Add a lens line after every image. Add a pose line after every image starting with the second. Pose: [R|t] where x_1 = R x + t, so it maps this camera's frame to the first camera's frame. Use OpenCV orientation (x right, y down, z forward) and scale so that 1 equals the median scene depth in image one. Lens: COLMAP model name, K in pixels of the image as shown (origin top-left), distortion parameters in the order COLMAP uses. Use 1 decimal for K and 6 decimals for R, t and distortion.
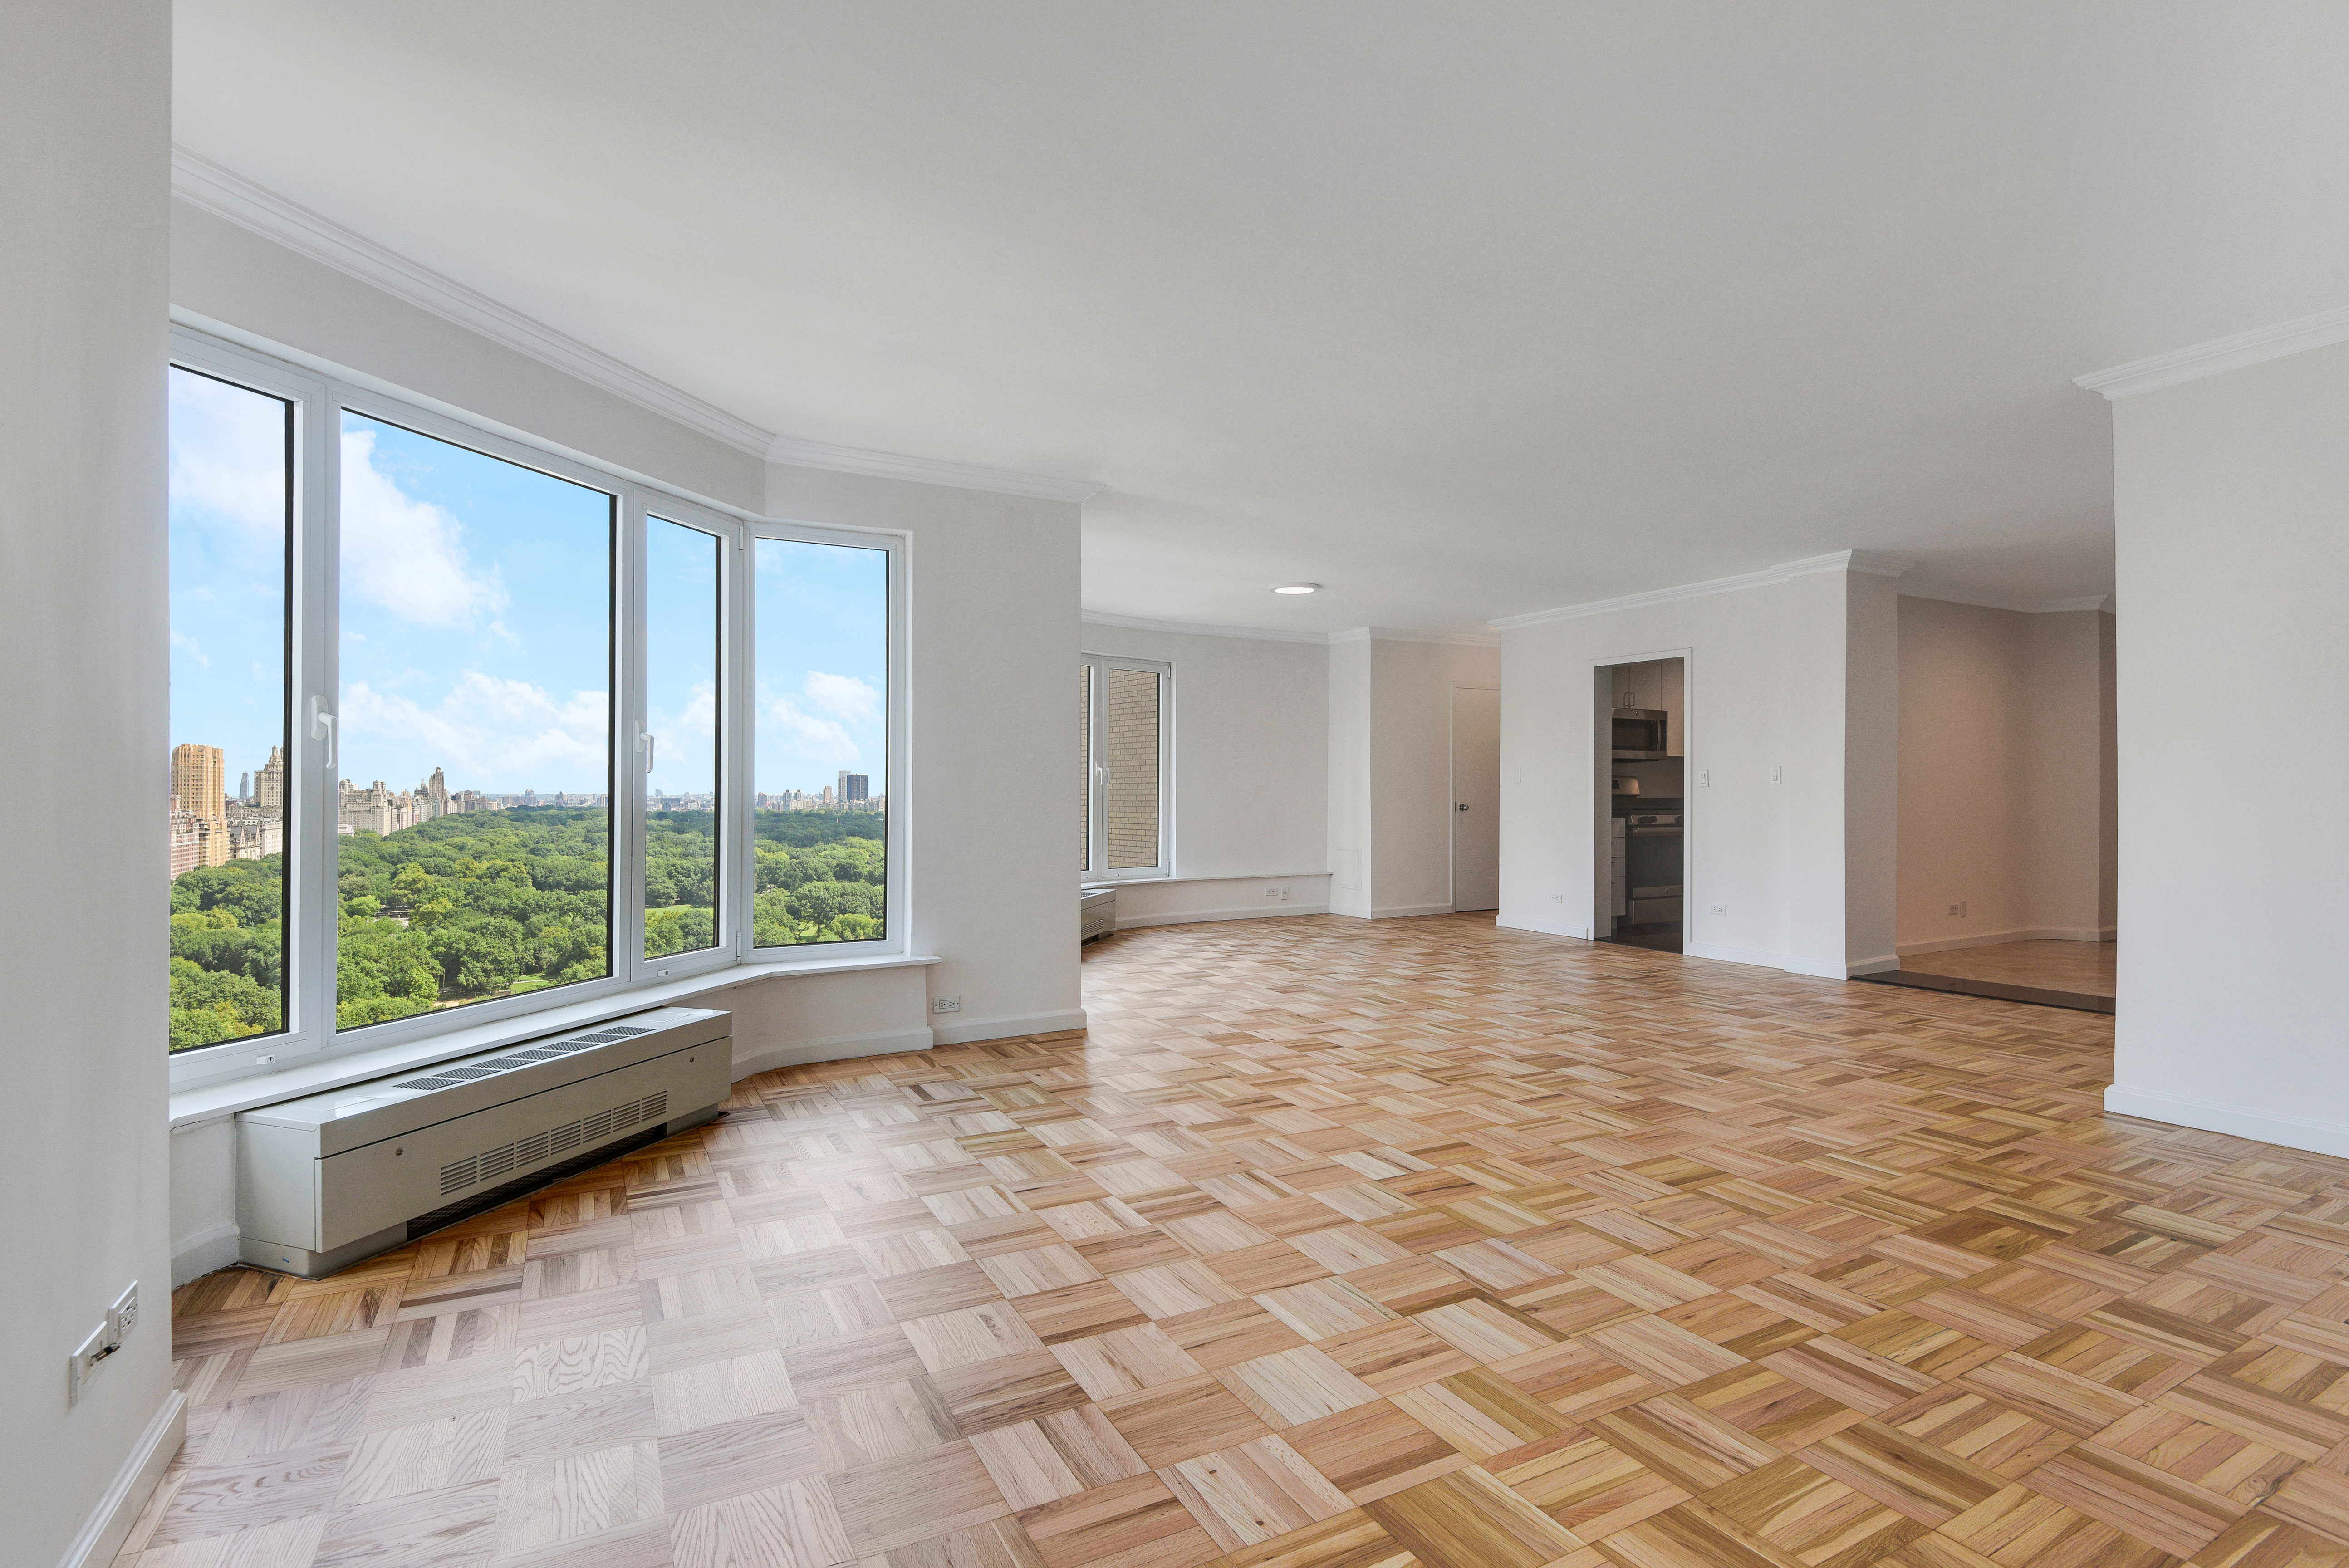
lens RADIAL K [[1120.5, 0, 1182.6], [0, 1120.5, 785.2], [0, 0, 1]] dist [-0.004153, -0.019279]
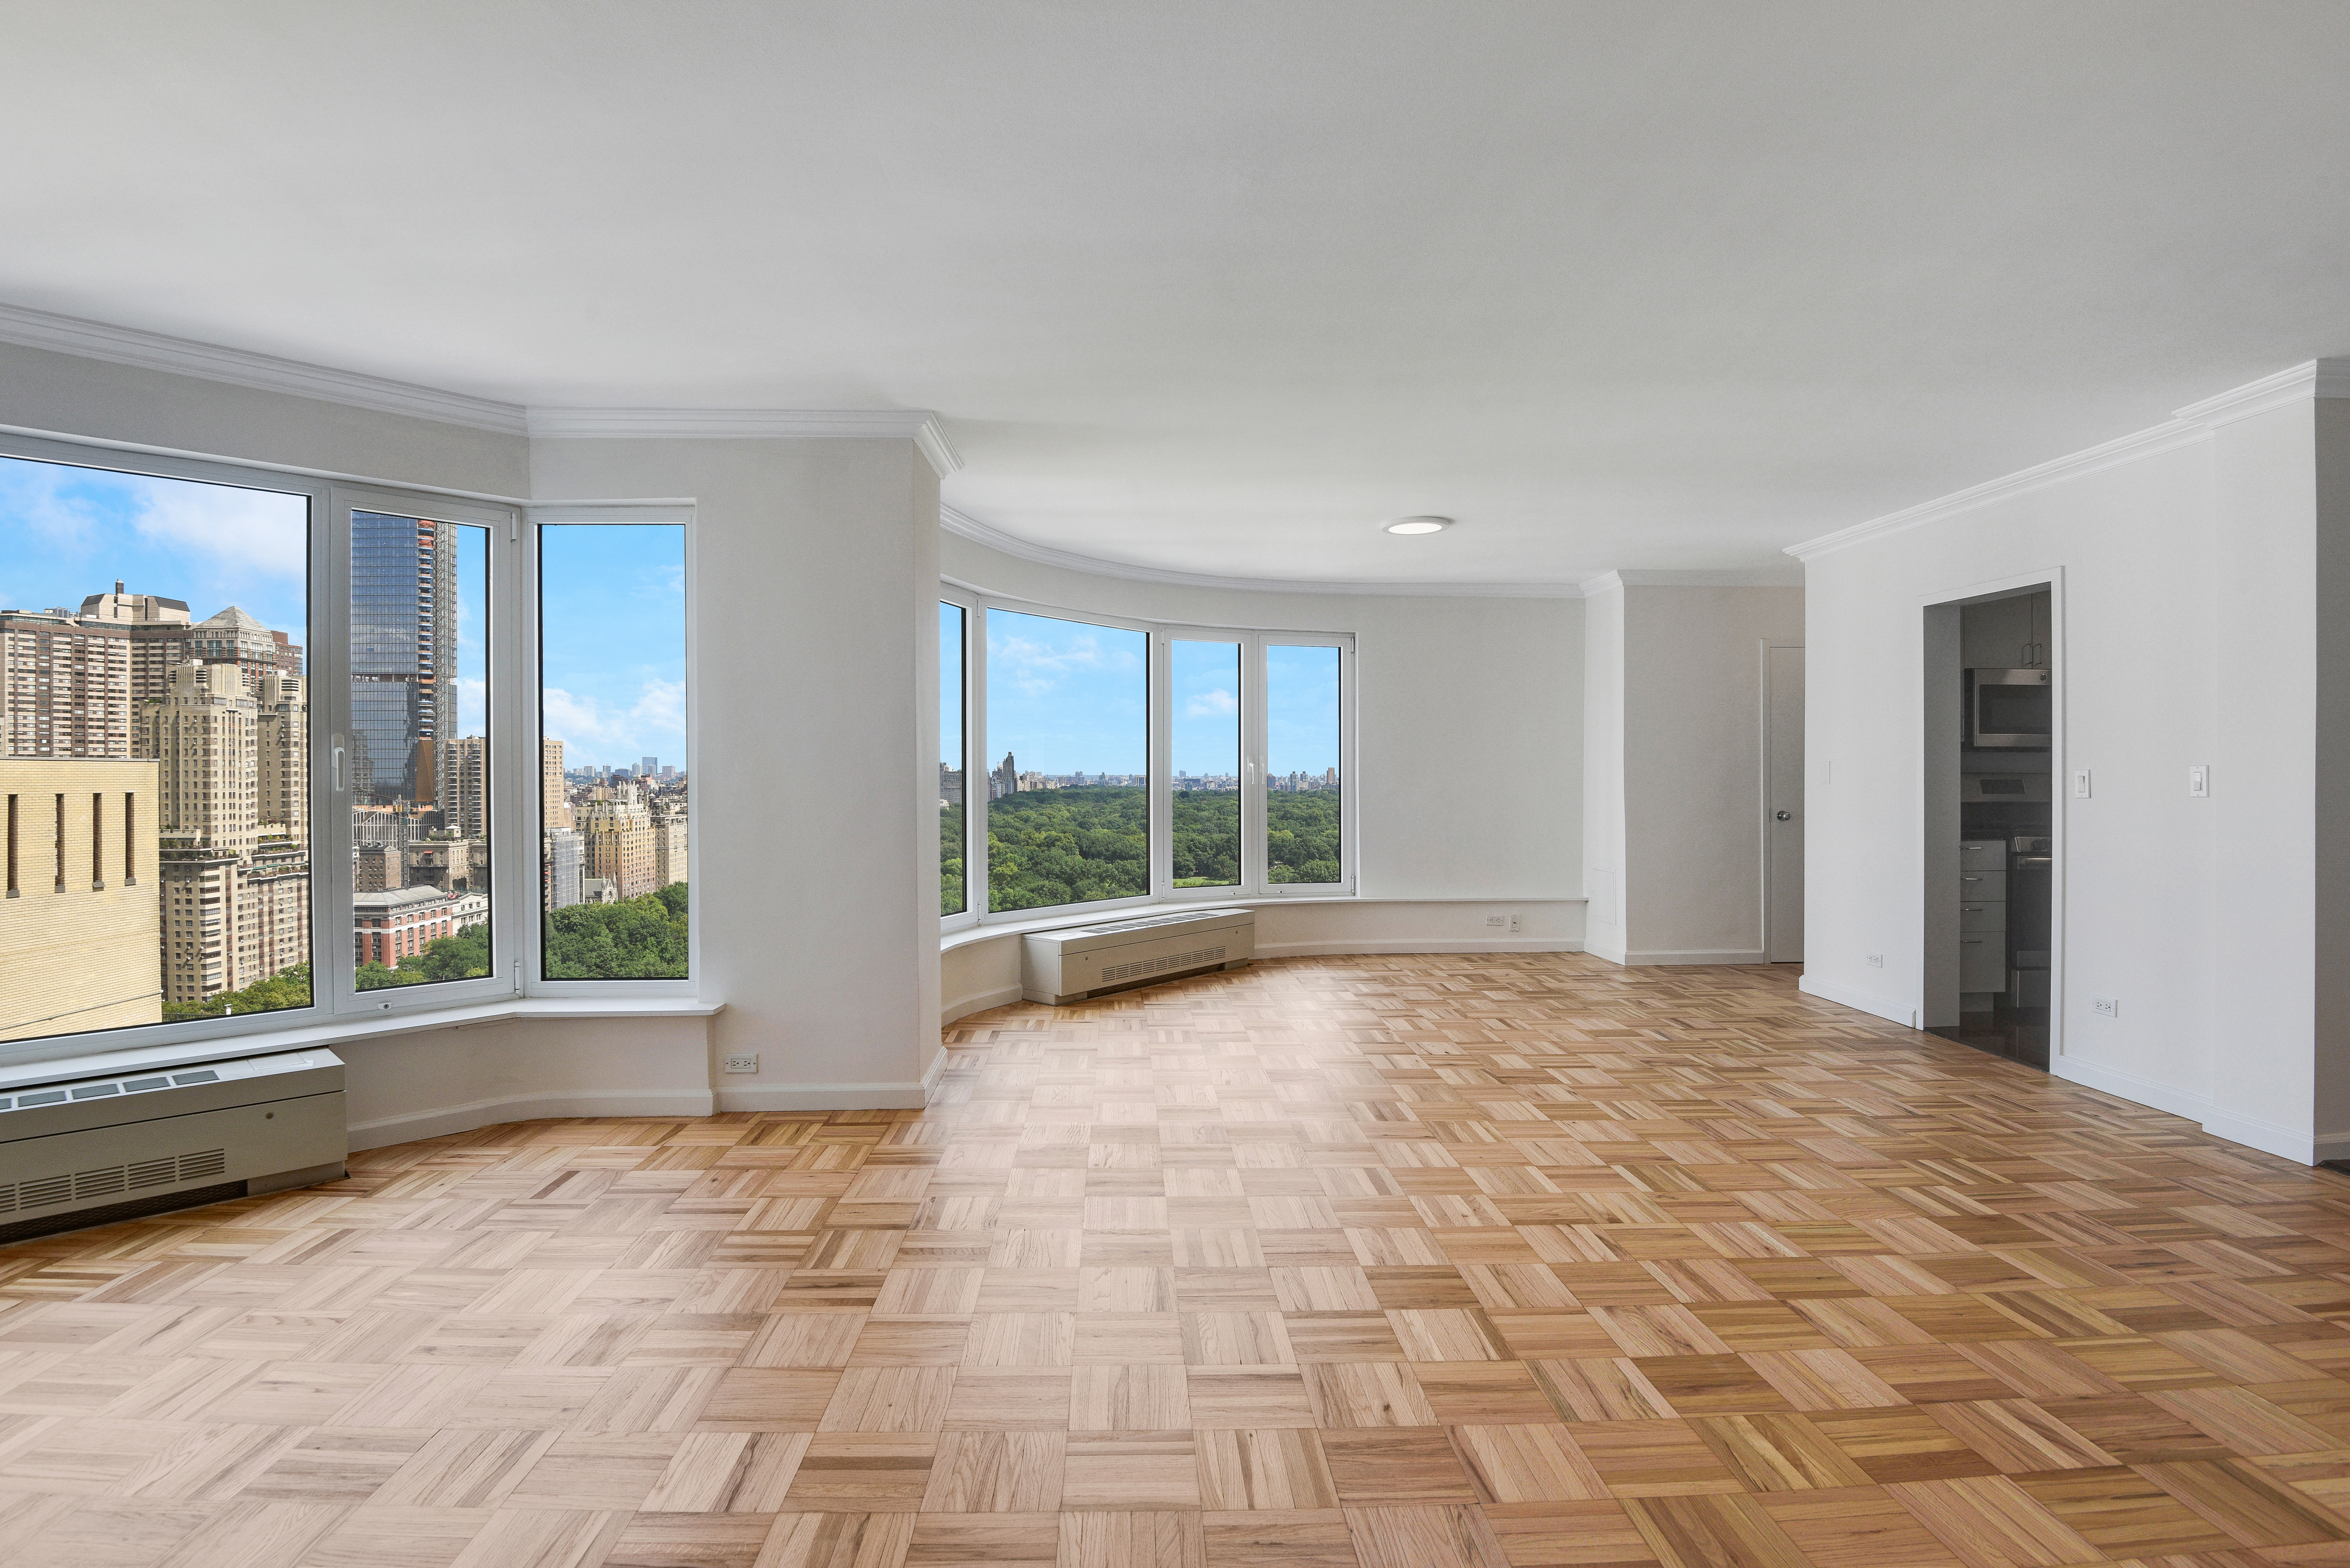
lens RADIAL K [[1126.4, 0, 1155.6], [0, 1126.4, 784.7], [0, 0, 1]] dist [-0.014994, -0.019793]
pose [[0.895142, 0.005555, -0.445747, 0.441973], [0.001948, 0.999864, 0.016371, -0.025466], [0.445778, -0.015523, 0.895009, 0.398899]]
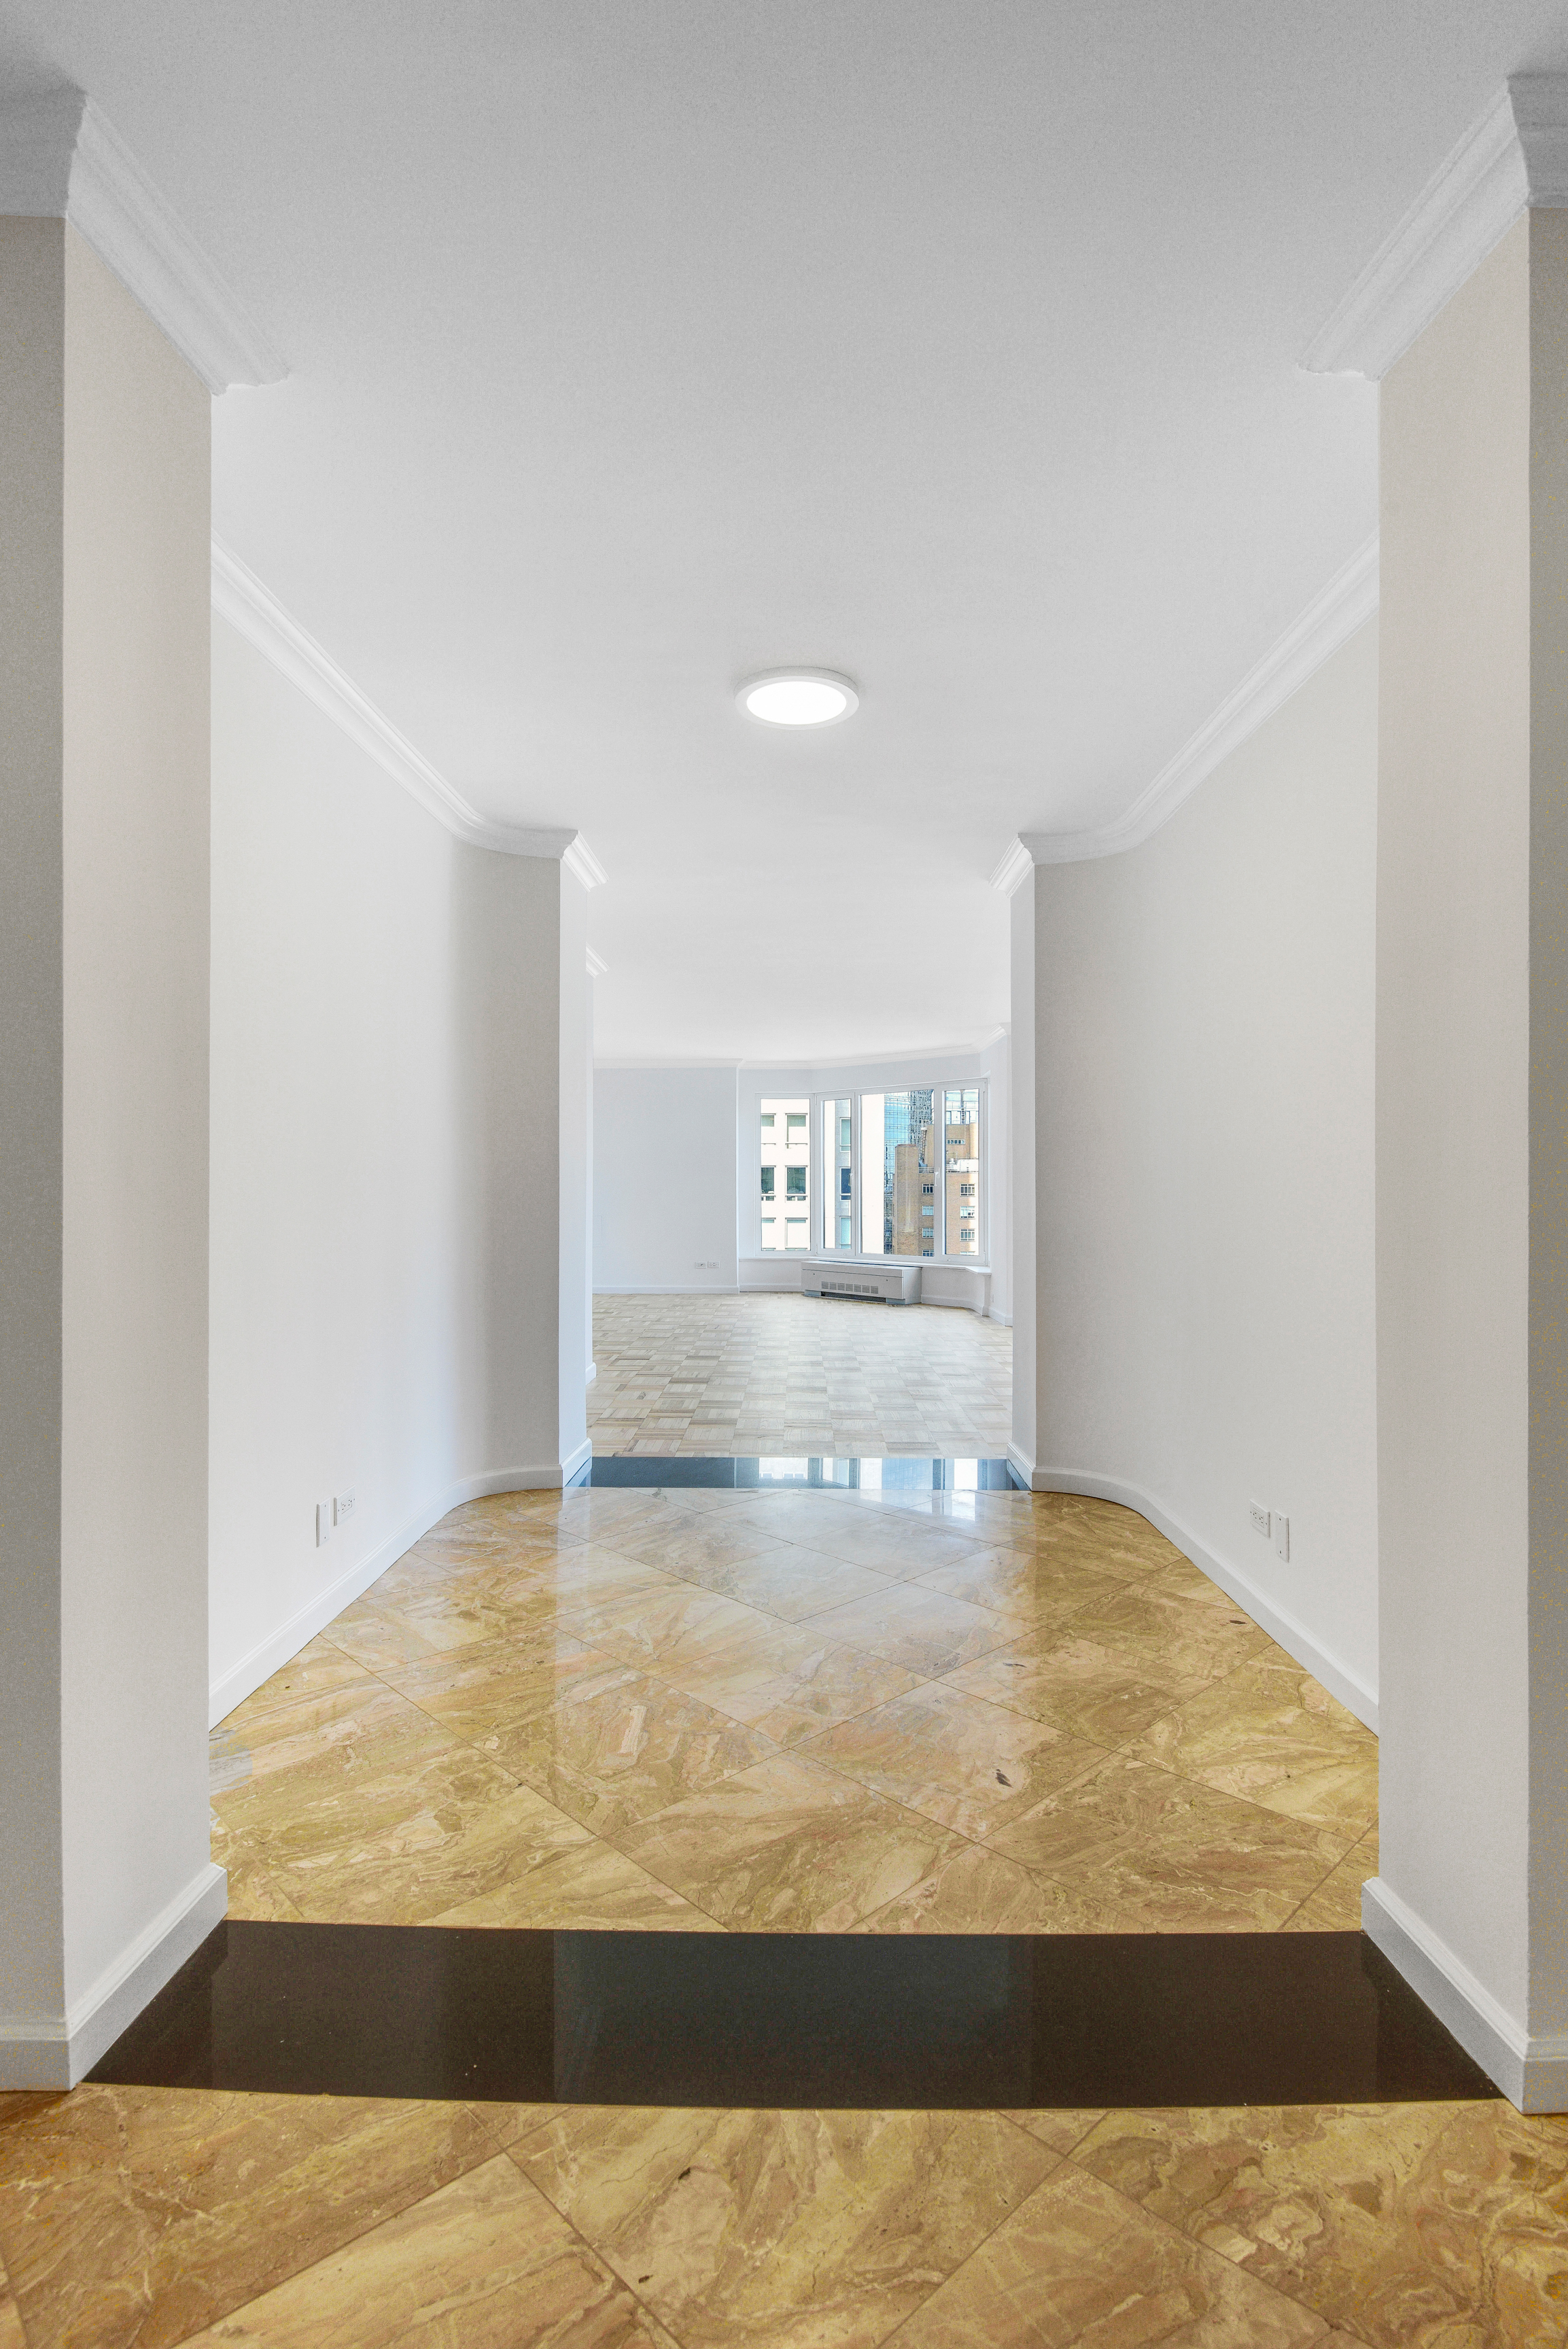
lens RADIAL K [[1113.2, 0, 784.0], [0, 1113.2, 1174.5], [0, 0, 1]] dist [0.062816, 0.000392]
pose [[-0.486740, -0.006693, -0.873521, 1.792390], [0.005019, 0.999933, -0.010458, -0.010697], [0.873532, -0.009474, -0.486674, 1.688968]]
